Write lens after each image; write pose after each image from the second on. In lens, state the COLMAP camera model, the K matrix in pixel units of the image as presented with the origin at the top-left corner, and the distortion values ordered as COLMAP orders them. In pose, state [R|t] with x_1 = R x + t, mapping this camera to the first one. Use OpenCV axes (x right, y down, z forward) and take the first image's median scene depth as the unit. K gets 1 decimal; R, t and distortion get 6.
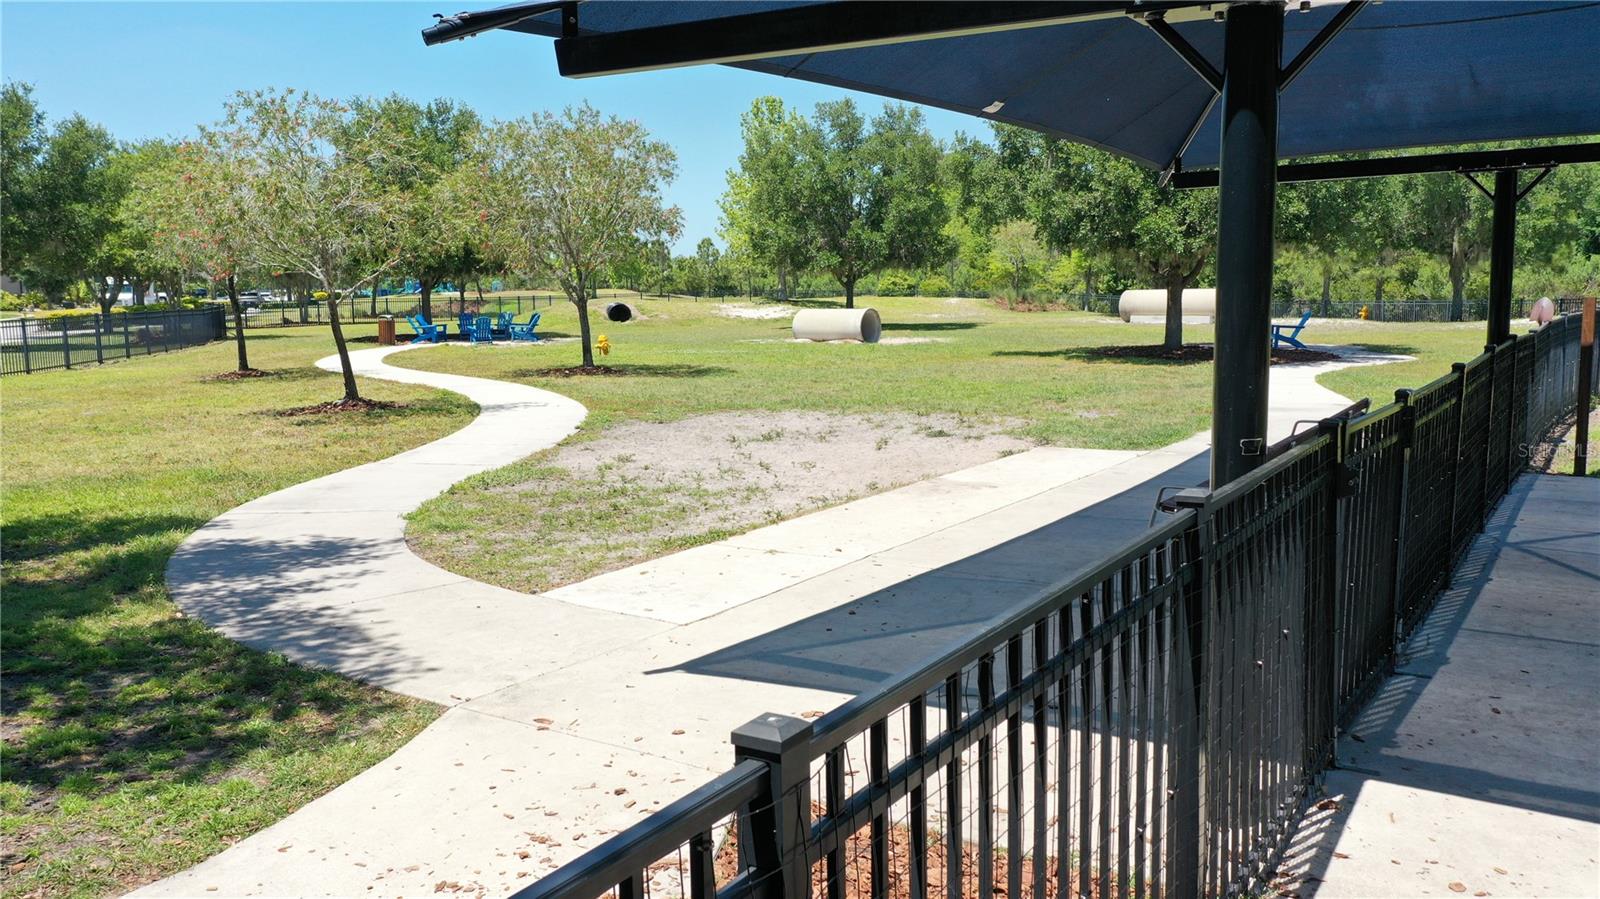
lens RADIAL K [[1279.1, 0, 800.6], [0, 1279.1, 448.3], [0, 0, 1]] dist [-0.002514, -0.001702]
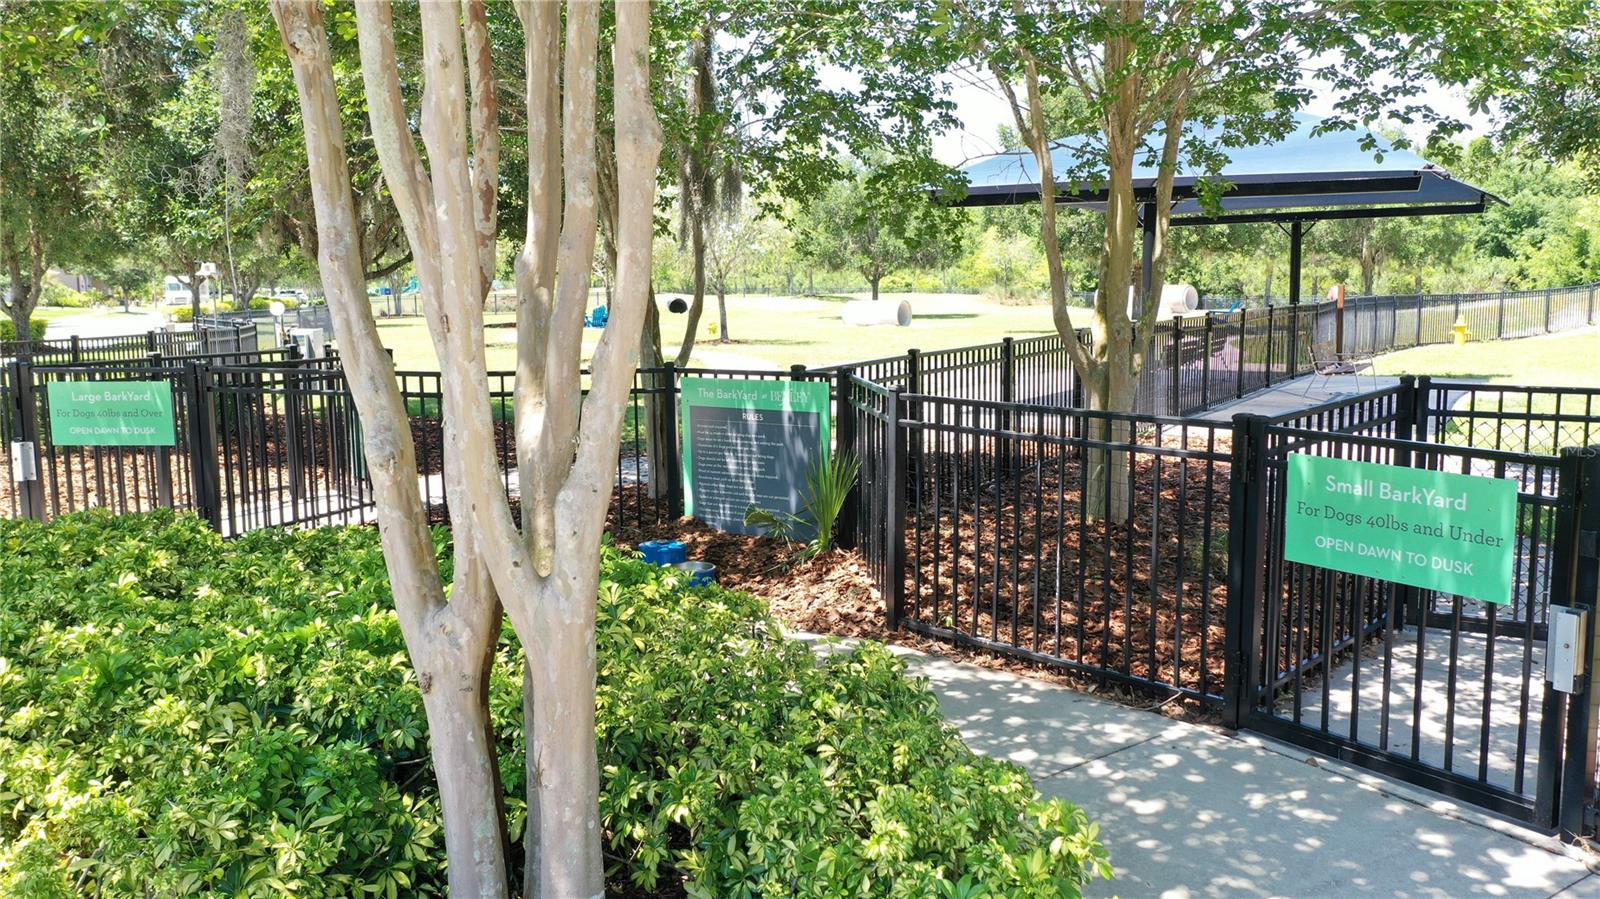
lens RADIAL K [[1279.1, 0, 799.9], [0, 1279.1, 451.6], [0, 0, 1]] dist [-0.002514, -0.001702]
pose [[0.999765, -0.002873, 0.021475, -0.063370], [0.002809, 0.999992, 0.002997, 0.031363], [-0.021484, -0.002936, 0.999765, -0.229488]]
